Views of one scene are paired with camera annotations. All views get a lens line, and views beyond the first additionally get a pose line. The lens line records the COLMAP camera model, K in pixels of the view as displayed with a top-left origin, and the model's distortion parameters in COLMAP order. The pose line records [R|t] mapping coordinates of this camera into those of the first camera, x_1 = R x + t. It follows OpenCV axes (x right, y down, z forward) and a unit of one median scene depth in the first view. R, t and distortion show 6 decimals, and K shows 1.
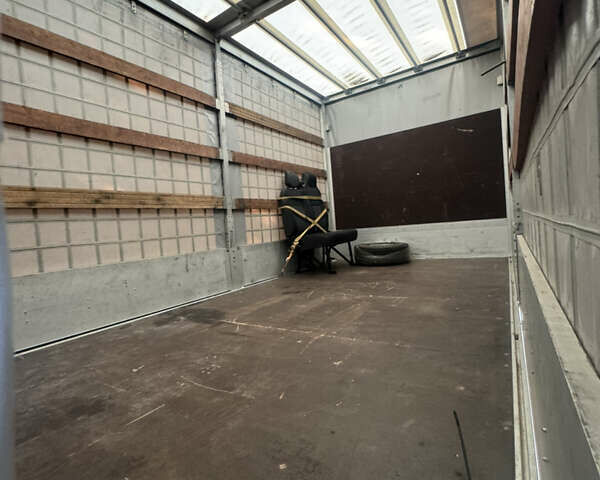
lens RADIAL K [[315.1, 0, 299.8], [0, 315.1, 238.2], [0, 0, 1]] dist [-0.003446, -0.000036]
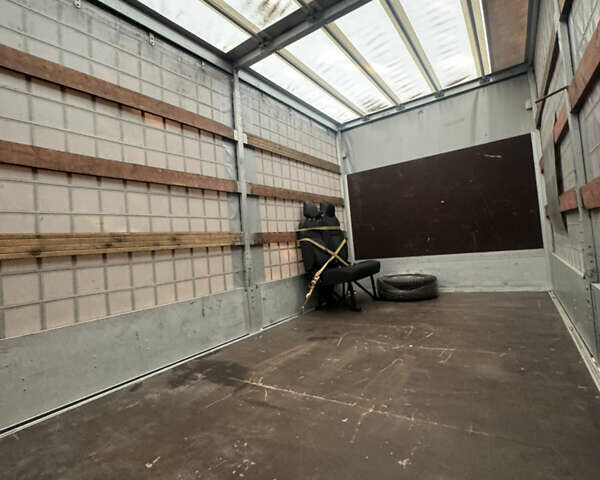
lens RADIAL K [[315.1, 0, 299.9], [0, 315.1, 238.6], [0, 0, 1]] dist [-0.003446, -0.000036]
pose [[0.999742, -0.011198, -0.019759, -0.054597], [0.009899, 0.997859, -0.064650, -0.053618], [0.020441, 0.064438, 0.997712, 0.078307]]
